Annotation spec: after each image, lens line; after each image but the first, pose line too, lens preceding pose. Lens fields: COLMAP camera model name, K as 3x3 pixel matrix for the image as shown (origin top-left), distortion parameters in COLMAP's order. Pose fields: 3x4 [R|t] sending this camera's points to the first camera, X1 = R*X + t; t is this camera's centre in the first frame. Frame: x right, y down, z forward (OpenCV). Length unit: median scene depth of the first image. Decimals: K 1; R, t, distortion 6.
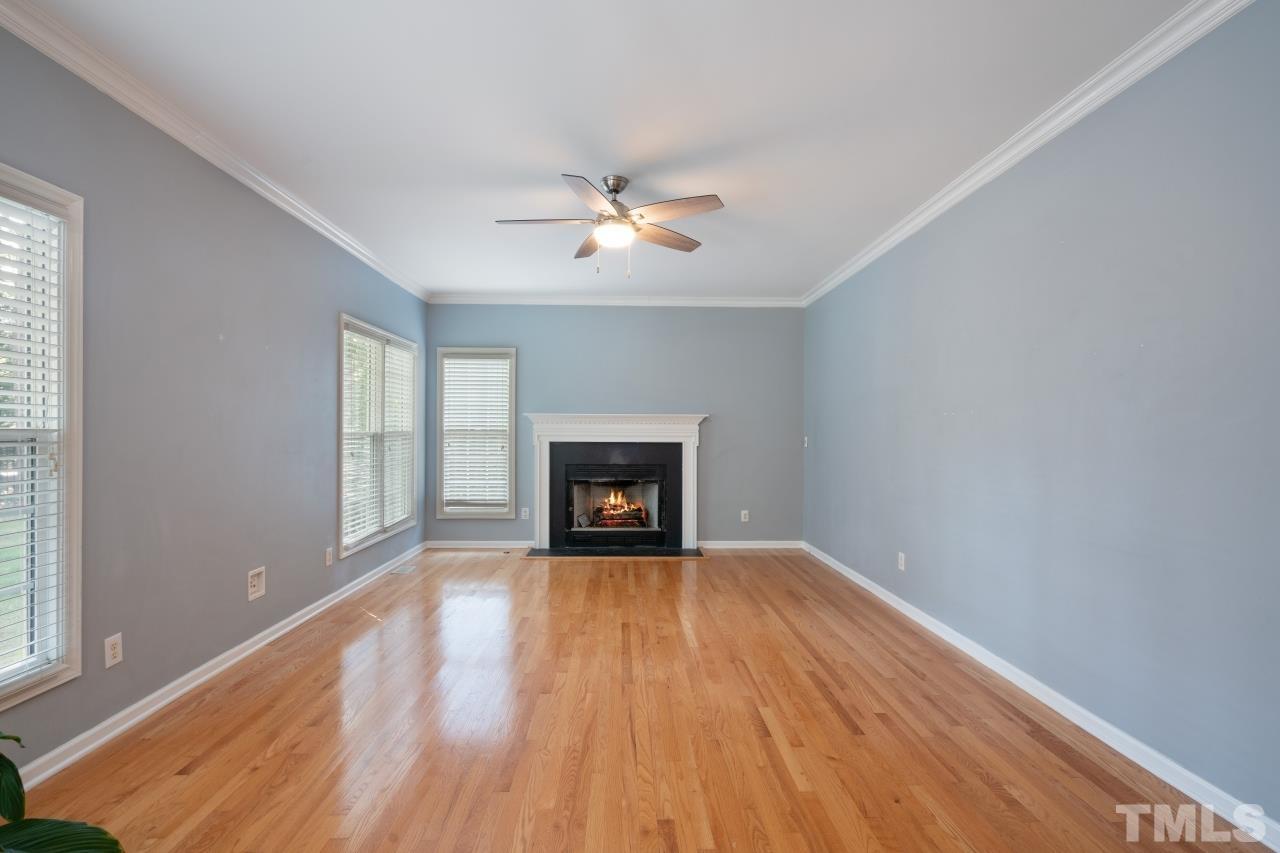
lens RADIAL K [[581.8, 0, 636.5], [0, 581.8, 429.3], [0, 0, 1]] dist [-0.010764, 0.005855]
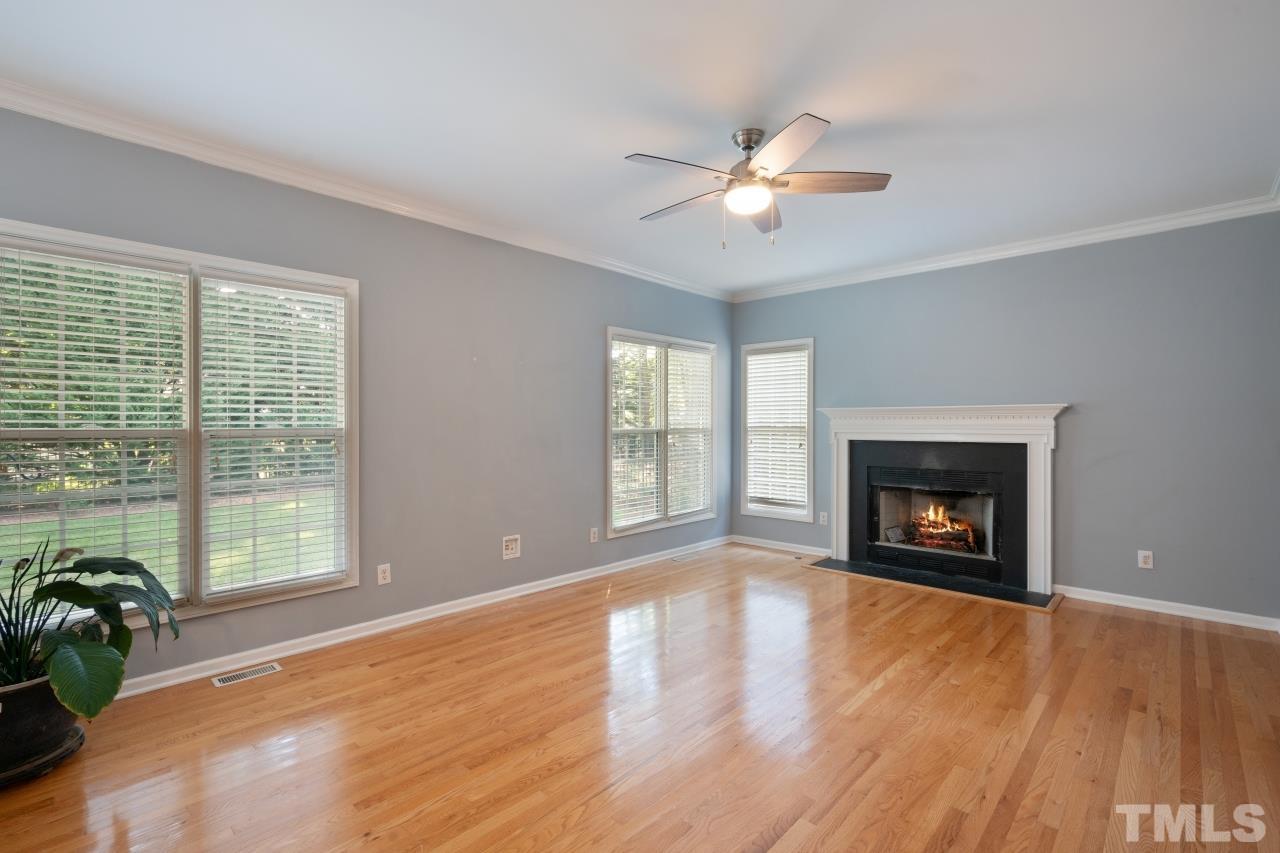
lens RADIAL K [[581.8, 0, 636.6], [0, 581.8, 424.6], [0, 0, 1]] dist [-0.010764, 0.005855]
pose [[0.706932, -0.004726, -0.707265, 0.246823], [0.004189, 0.999988, -0.002494, -0.000844], [0.707269, -0.001200, 0.706944, 0.153759]]
